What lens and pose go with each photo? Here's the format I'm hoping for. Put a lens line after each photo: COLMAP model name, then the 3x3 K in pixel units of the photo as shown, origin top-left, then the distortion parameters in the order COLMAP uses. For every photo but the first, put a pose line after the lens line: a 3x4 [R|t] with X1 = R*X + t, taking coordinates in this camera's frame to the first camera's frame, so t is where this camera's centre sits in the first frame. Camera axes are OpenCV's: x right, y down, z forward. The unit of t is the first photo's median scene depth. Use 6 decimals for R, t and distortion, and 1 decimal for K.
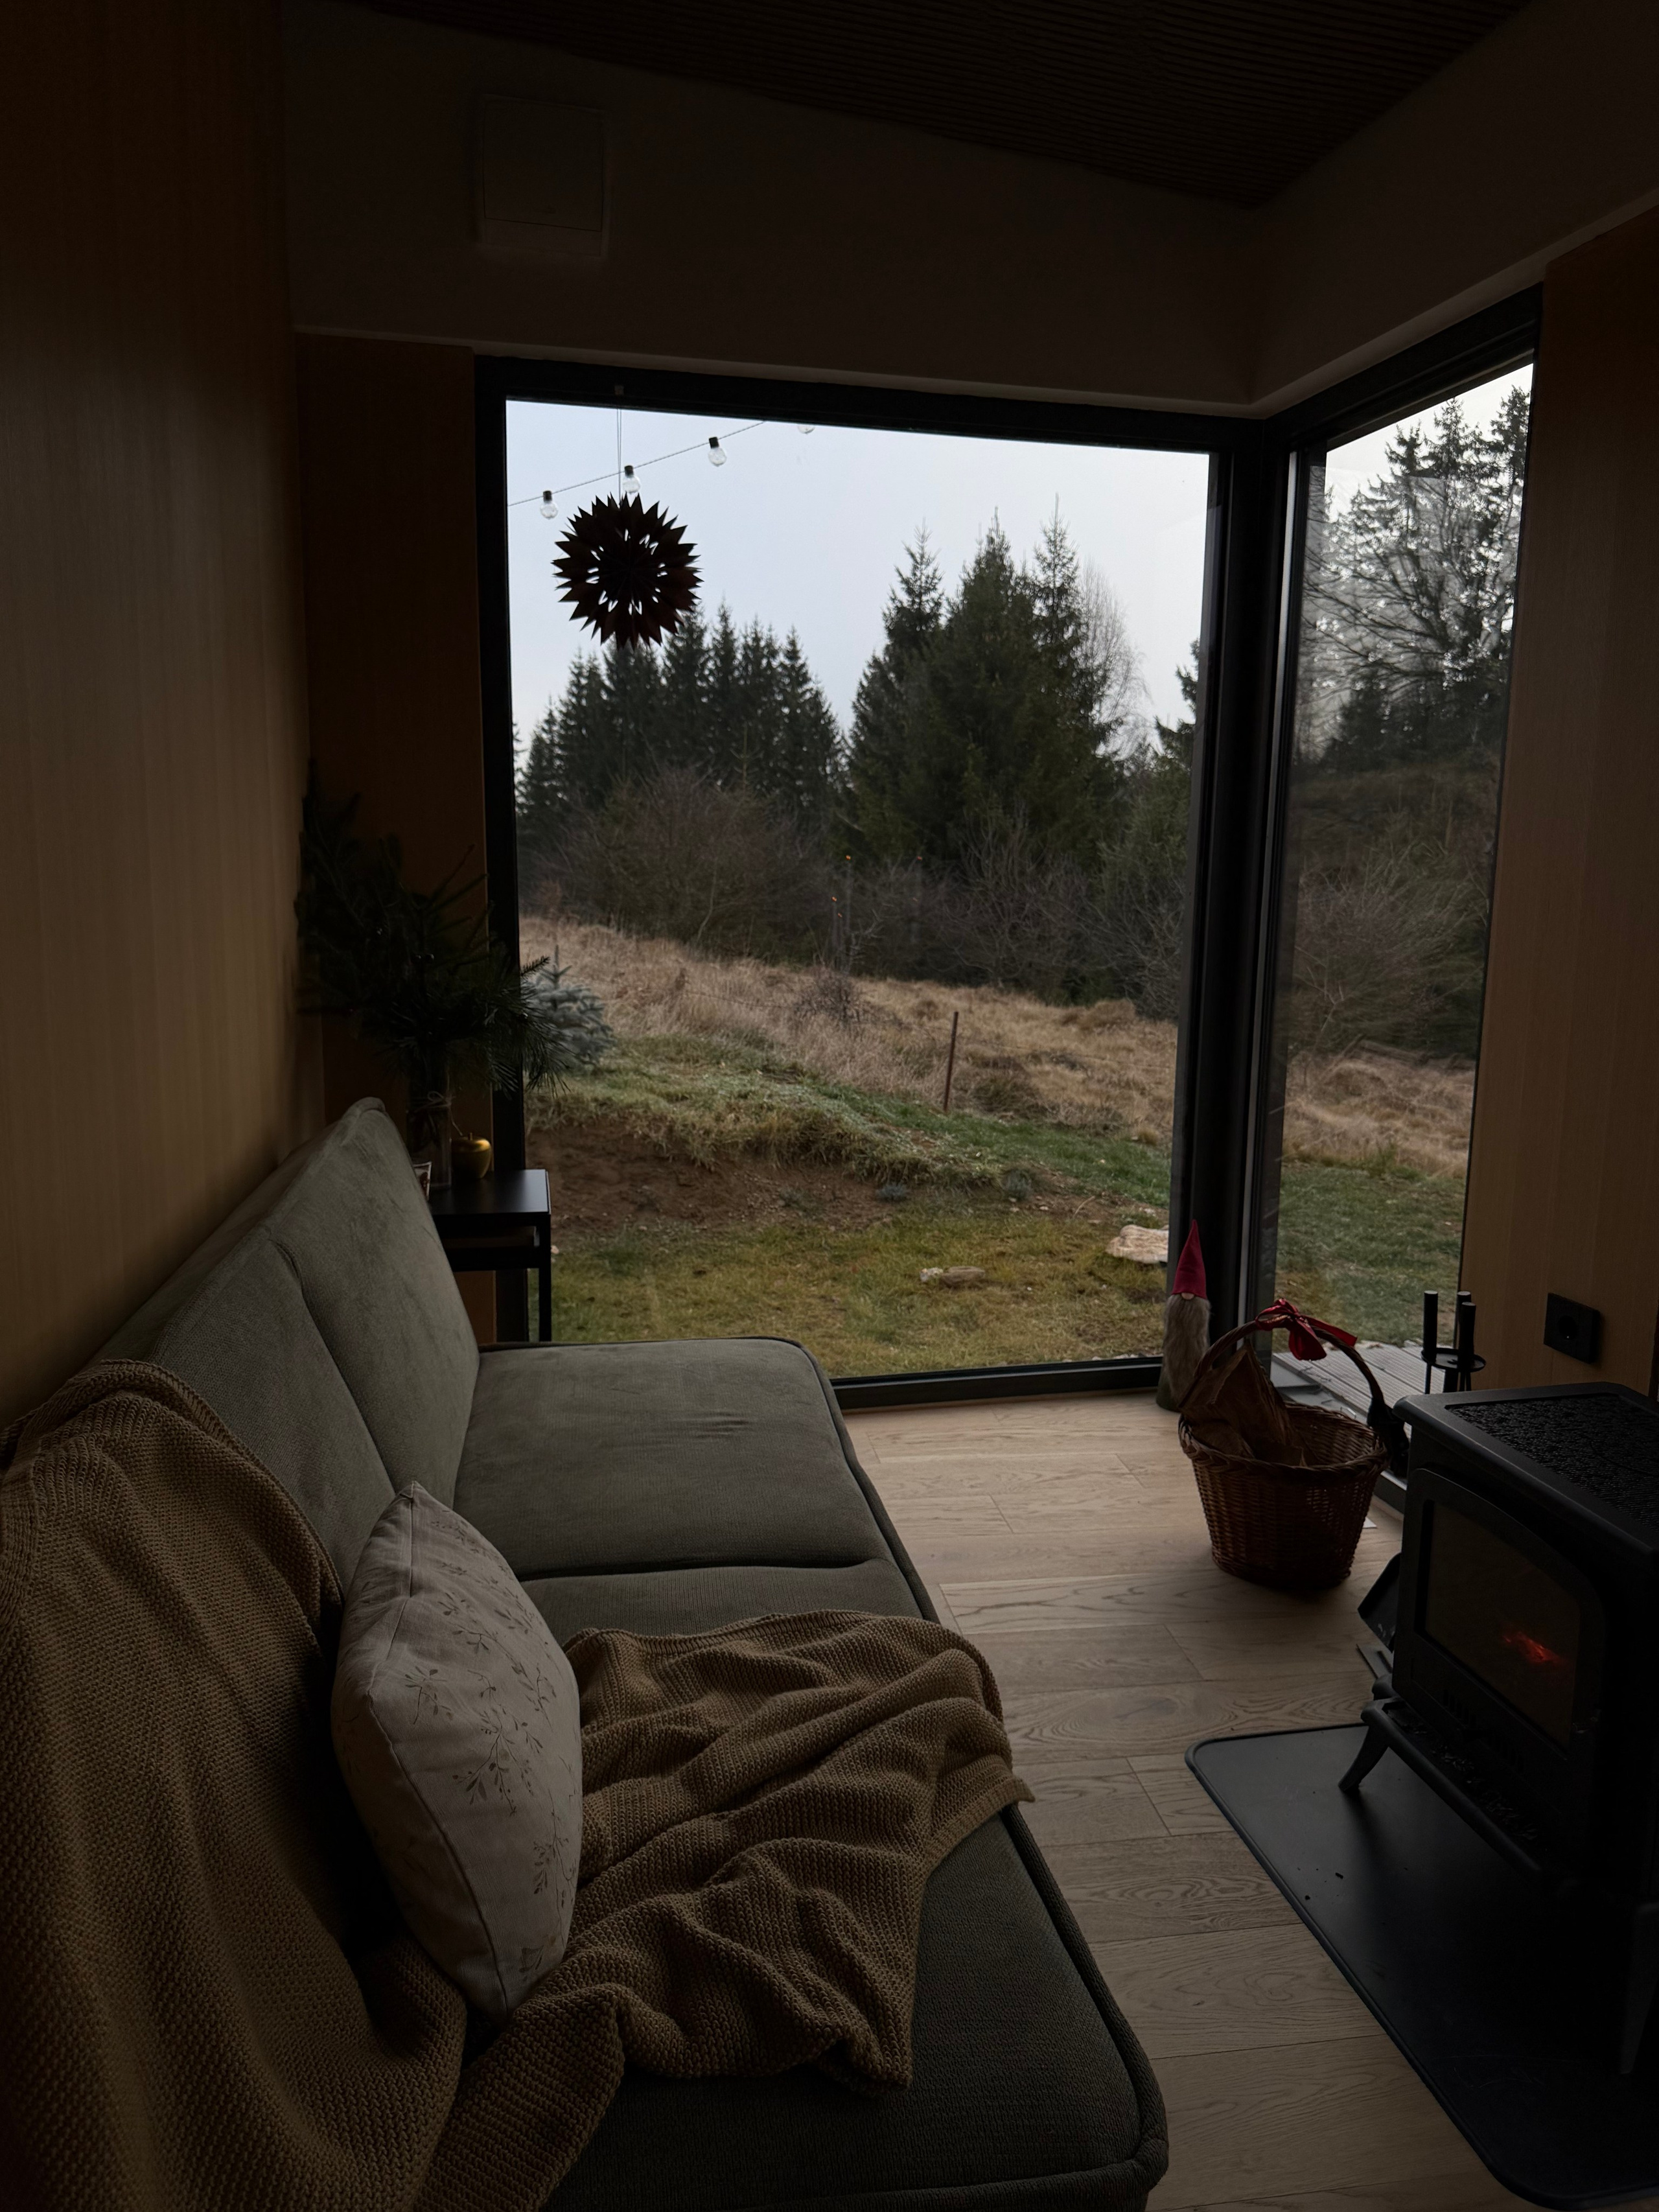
lens RADIAL K [[1597.5, 0, 836.5], [0, 1597.5, 1112.9], [0, 0, 1]] dist [0.186356, -0.337581]
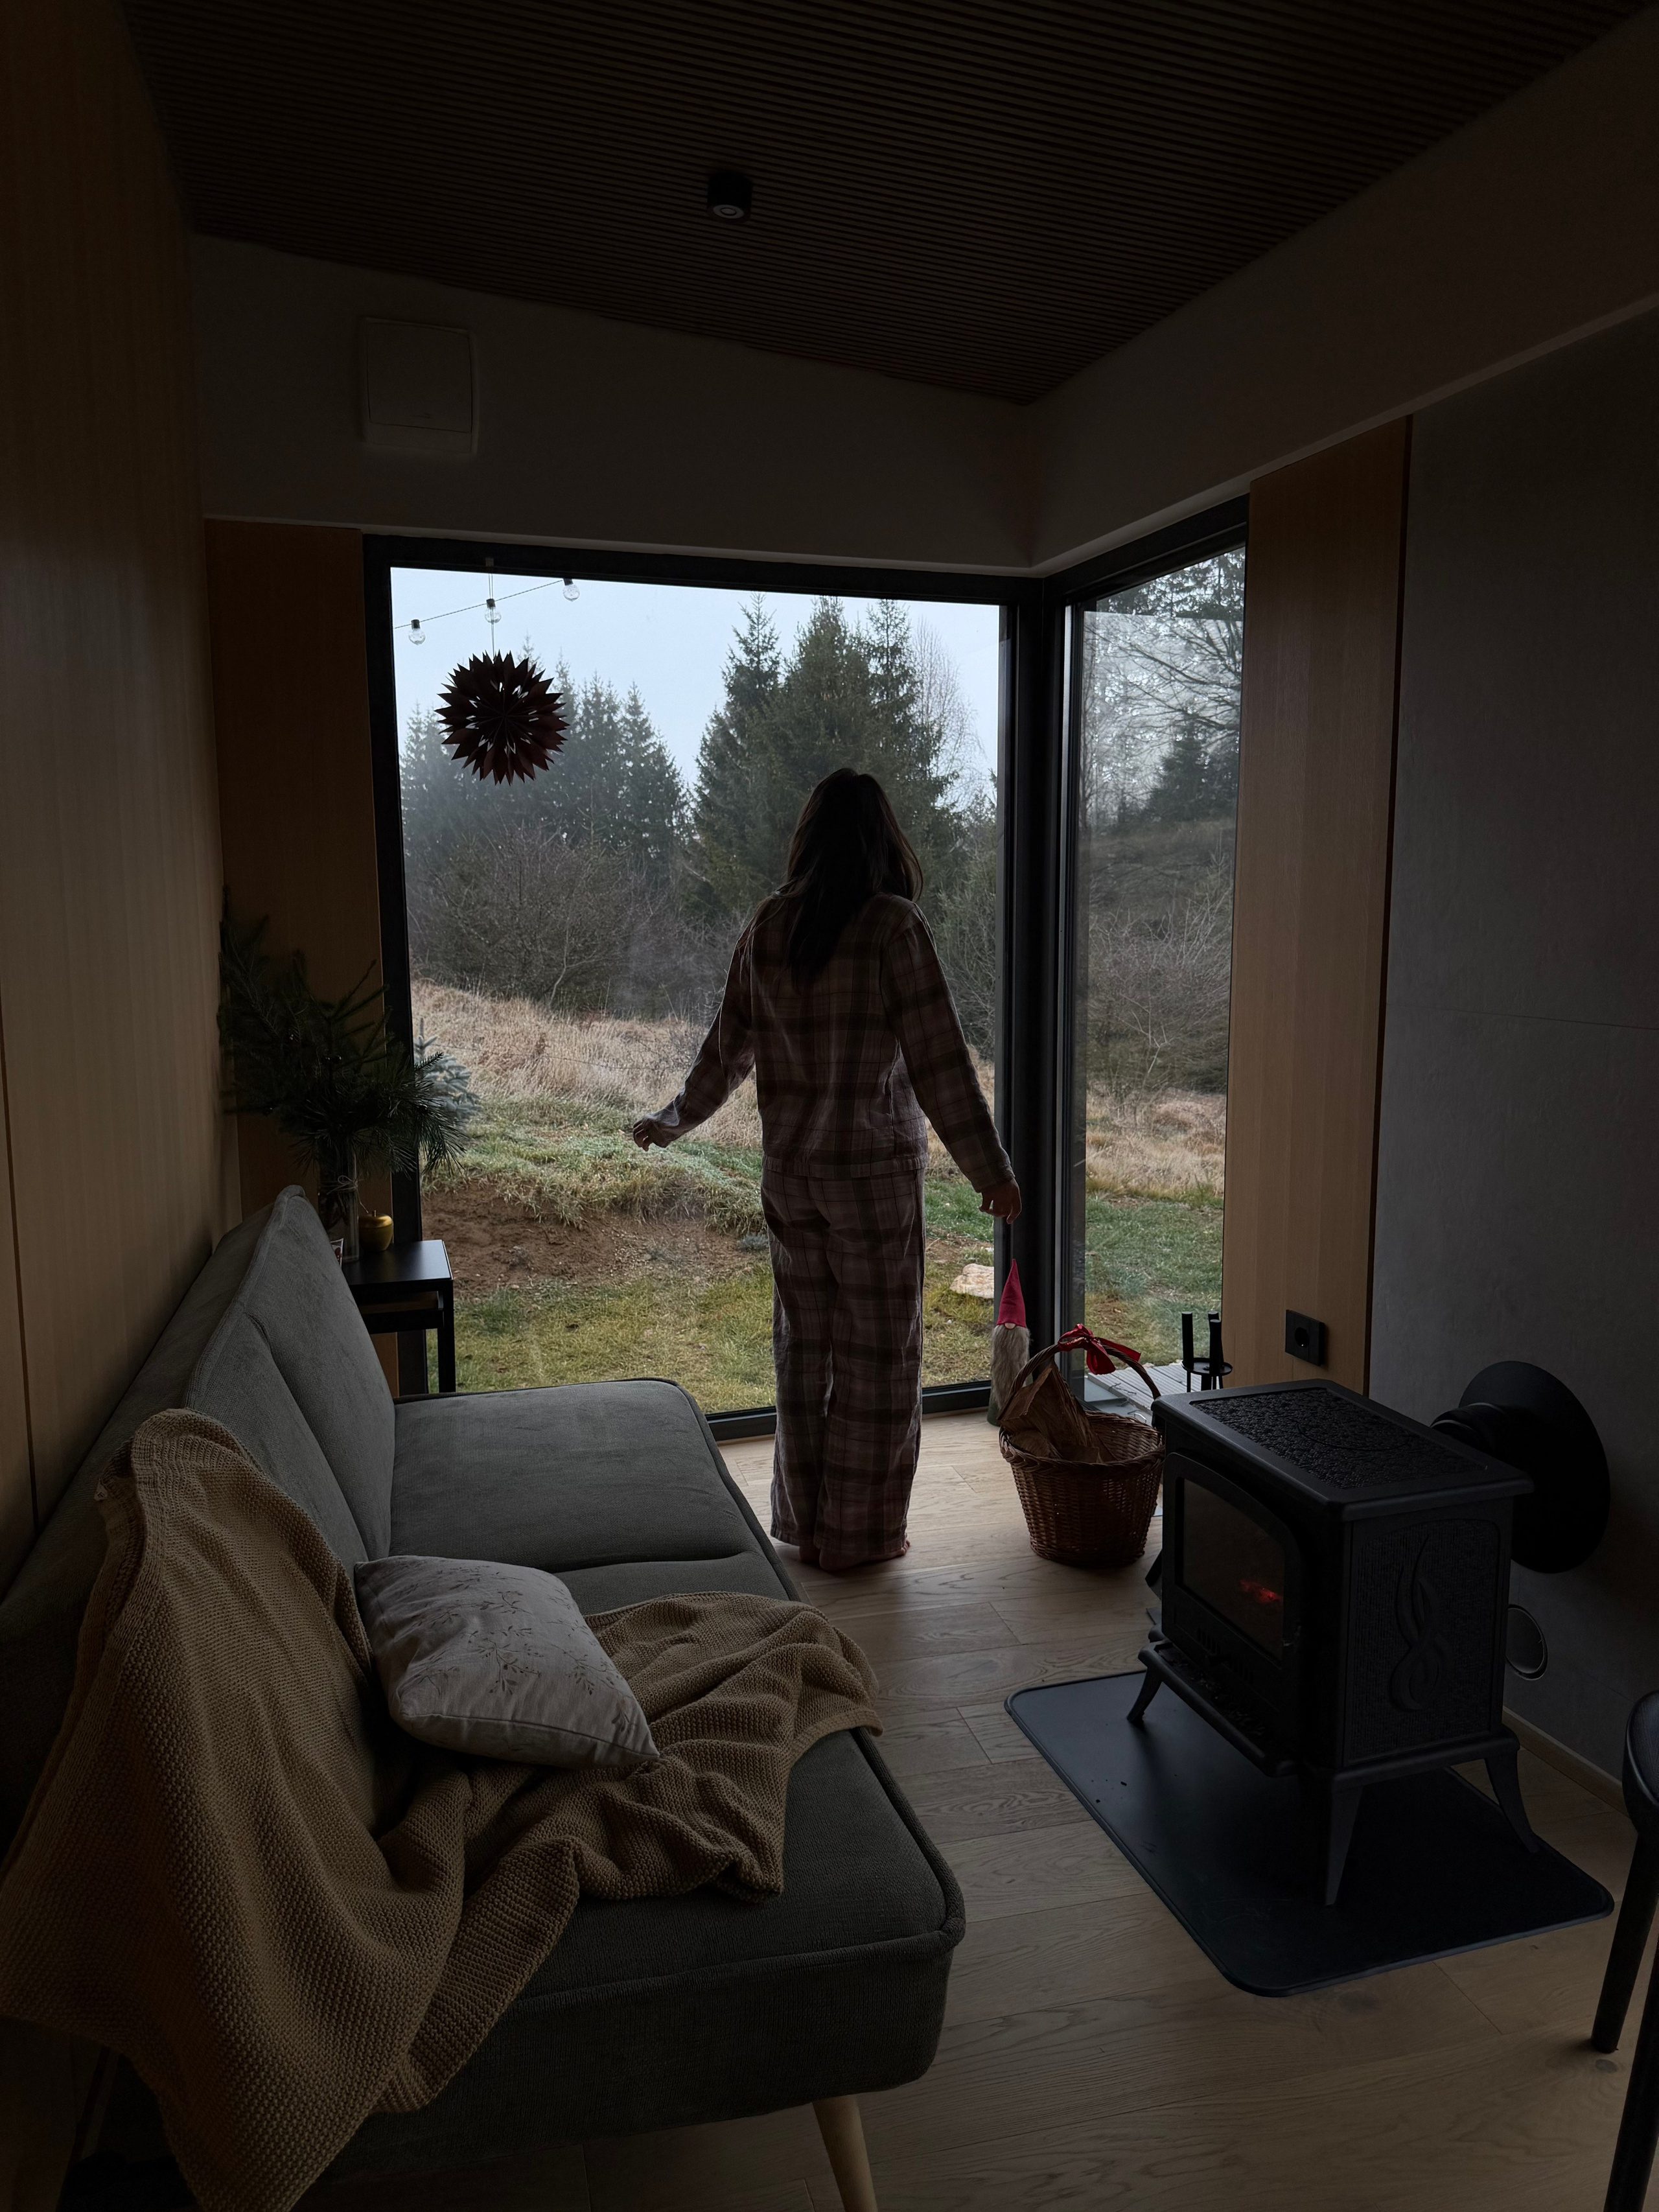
lens RADIAL K [[1597.5, 0, 836.5], [0, 1597.5, 1112.9], [0, 0, 1]] dist [0.186356, -0.337581]
pose [[0.995451, -0.032127, 0.089700, -0.004140], [0.034611, 0.999055, -0.026279, -0.012017], [-0.088771, 0.029264, 0.995622, -0.129976]]
